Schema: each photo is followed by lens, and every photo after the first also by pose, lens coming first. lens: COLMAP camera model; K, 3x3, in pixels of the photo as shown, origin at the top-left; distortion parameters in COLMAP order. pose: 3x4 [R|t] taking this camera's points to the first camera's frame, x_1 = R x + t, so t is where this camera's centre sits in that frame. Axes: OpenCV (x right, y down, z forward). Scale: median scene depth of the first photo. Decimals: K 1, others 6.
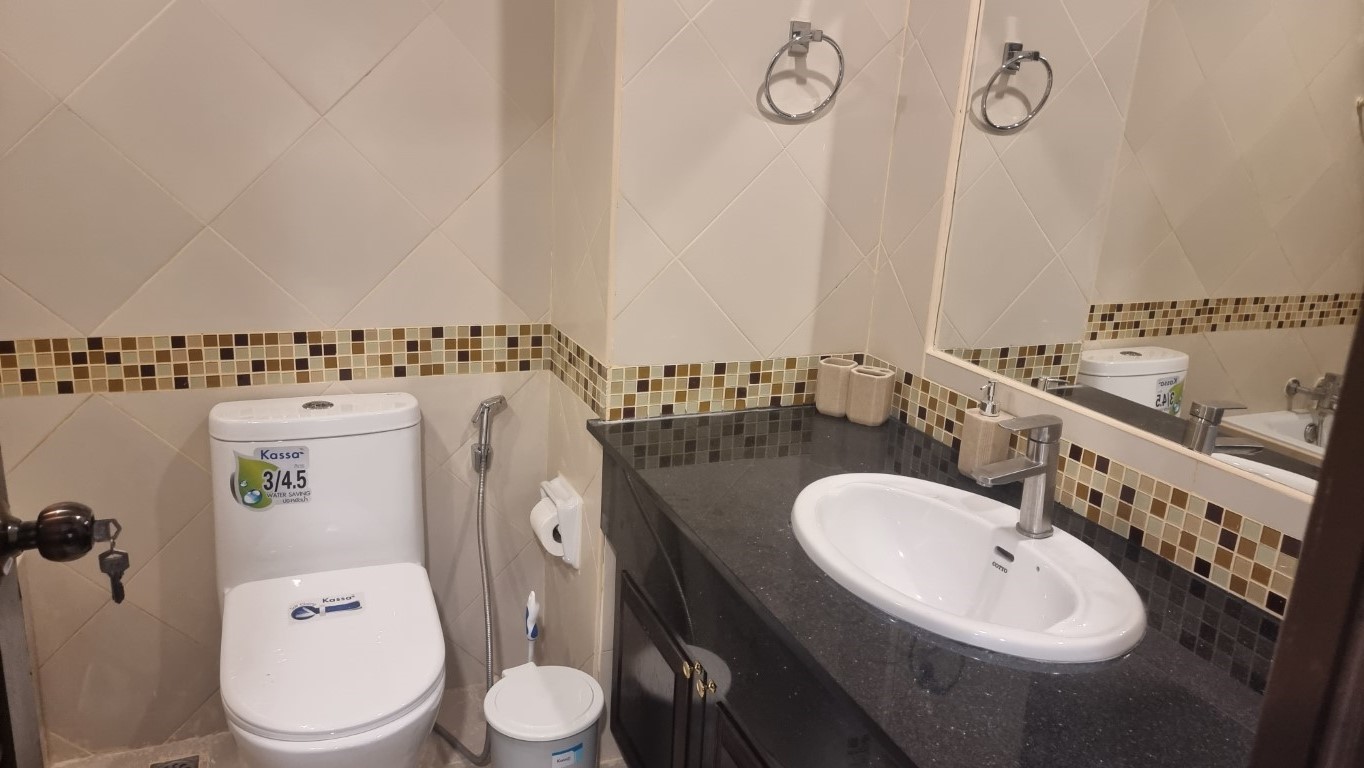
lens RADIAL K [[934.2, 0, 681.3], [0, 934.2, 364.0], [0, 0, 1]] dist [0.056849, -0.004093]
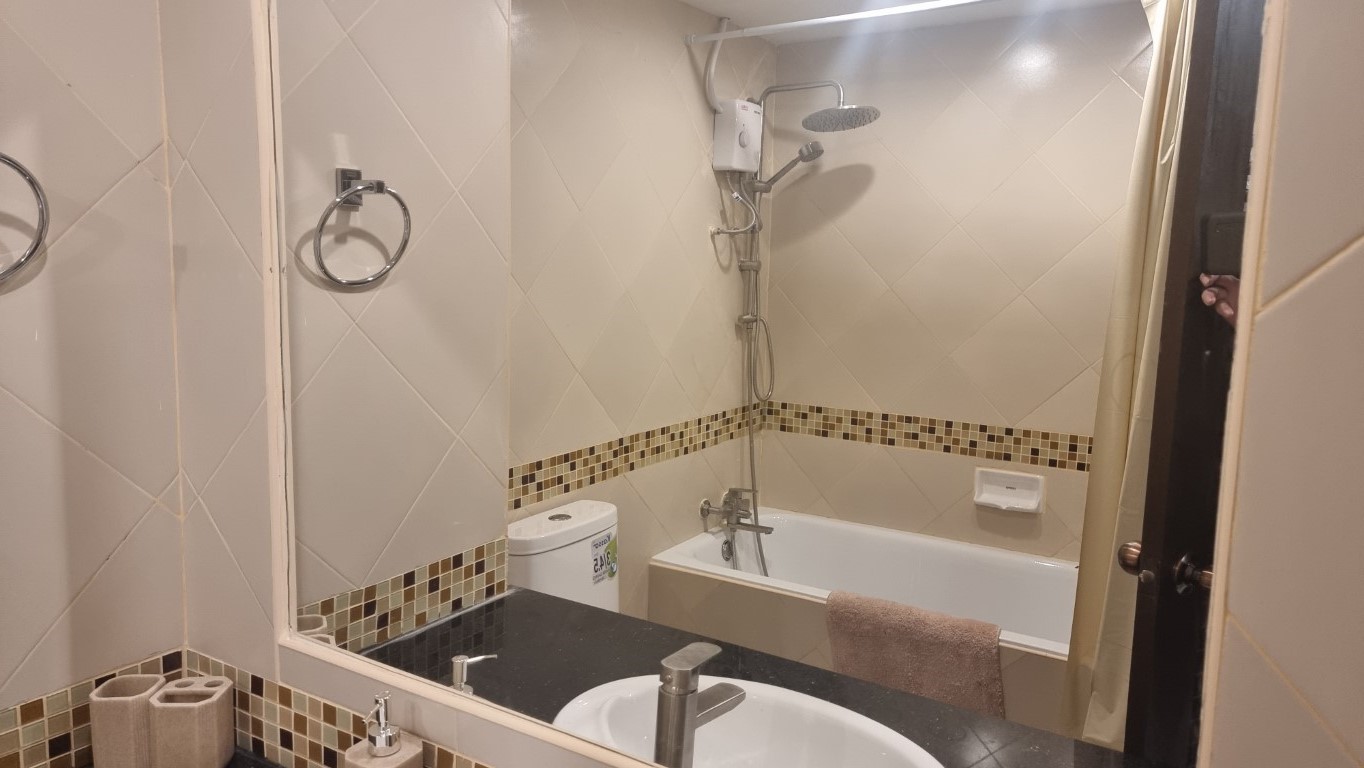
lens RADIAL K [[952.4, 0, 689.5], [0, 952.4, 378.6], [0, 0, 1]] dist [0.074314, -0.061693]
pose [[0.819921, -0.111693, 0.561475, 0.115414], [0.168129, 0.984513, -0.049672, -0.087013], [-0.547232, 0.135127, 0.826001, 0.235122]]
